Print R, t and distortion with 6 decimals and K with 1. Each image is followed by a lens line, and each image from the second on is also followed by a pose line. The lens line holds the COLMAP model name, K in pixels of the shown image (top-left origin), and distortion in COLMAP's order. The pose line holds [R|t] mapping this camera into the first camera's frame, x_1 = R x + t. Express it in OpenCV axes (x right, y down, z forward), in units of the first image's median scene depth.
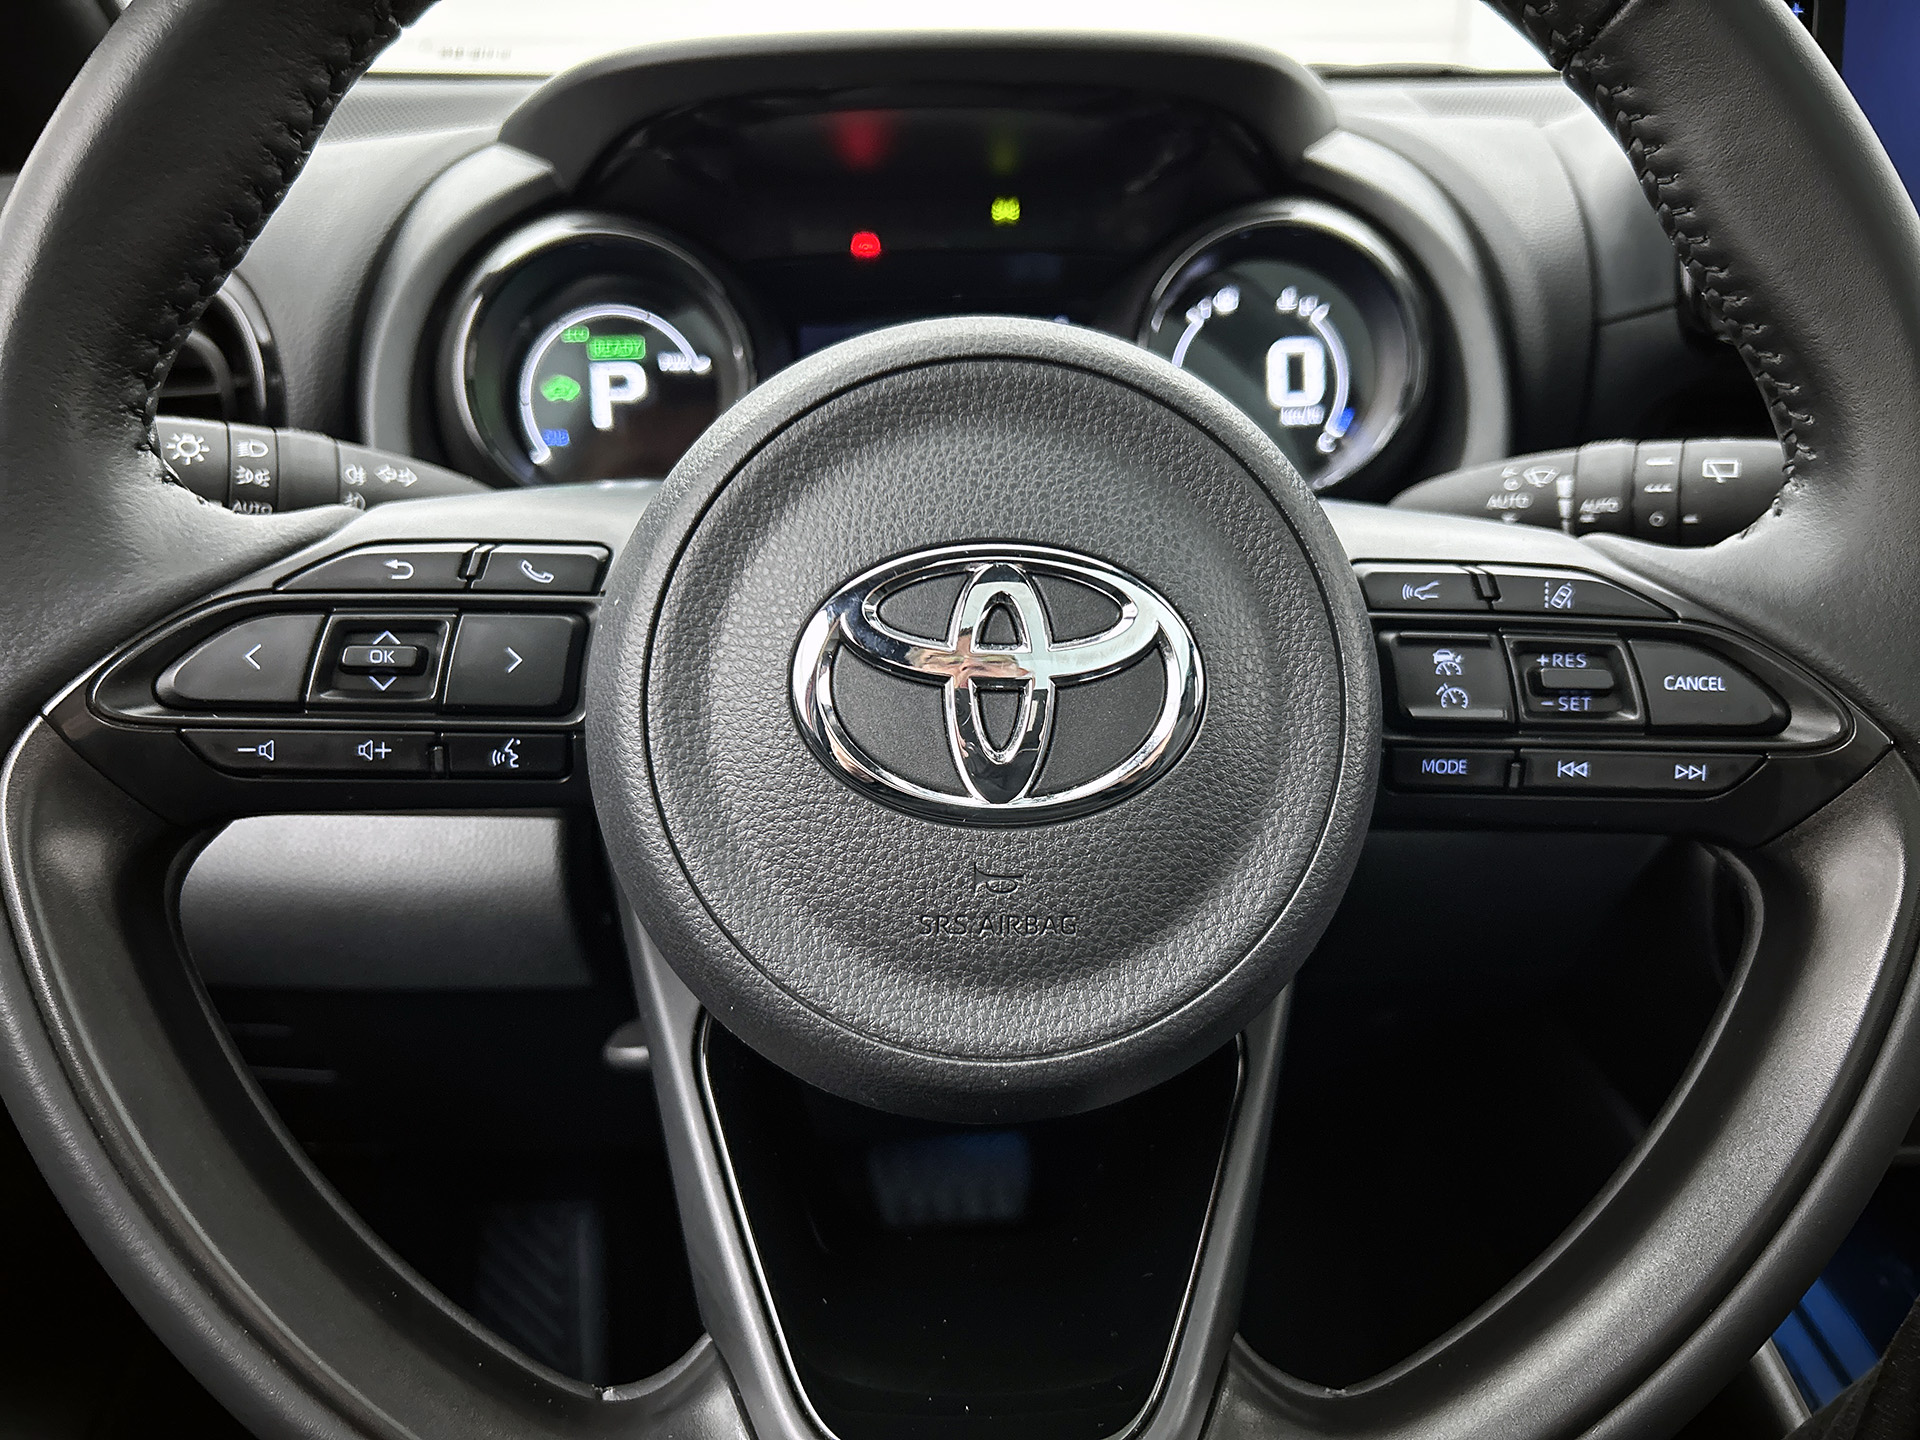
lens RADIAL K [[1580.2, 0, 969.1], [0, 1580.2, 722.2], [0, 0, 1]] dist [0.050896, 0.001545]
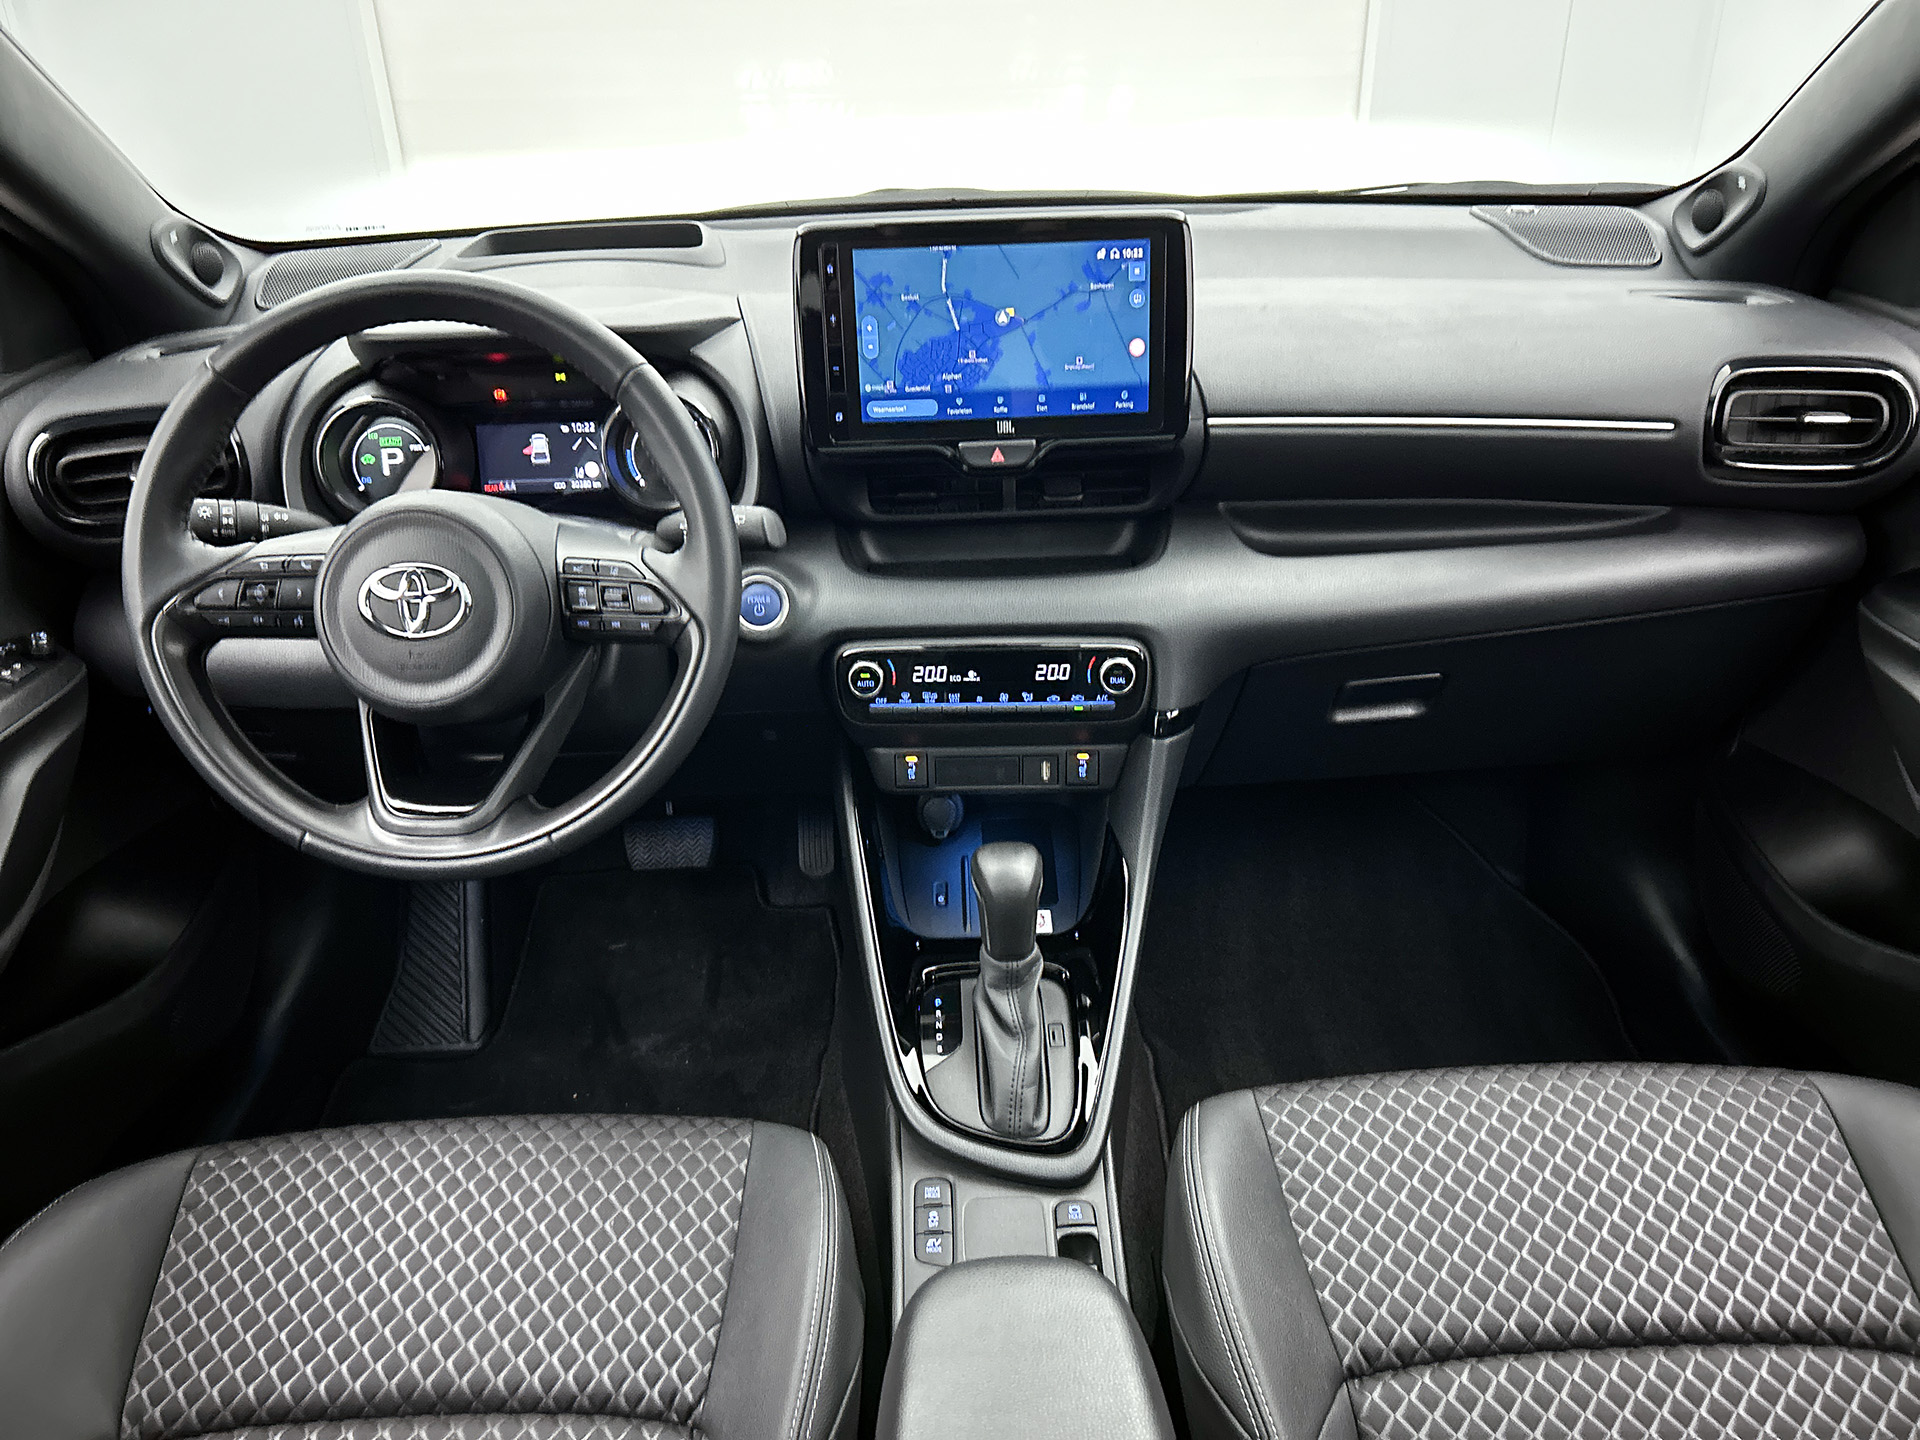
lens RADIAL K [[1456.7, 0, 961.5], [0, 1456.7, 715.4], [0, 0, 1]] dist [0.030157, -0.007463]
pose [[0.999850, -0.004380, -0.016733, 1.145876], [0.006057, 0.994811, 0.101563, -0.086707], [0.016201, -0.101649, 0.994688, -2.051718]]
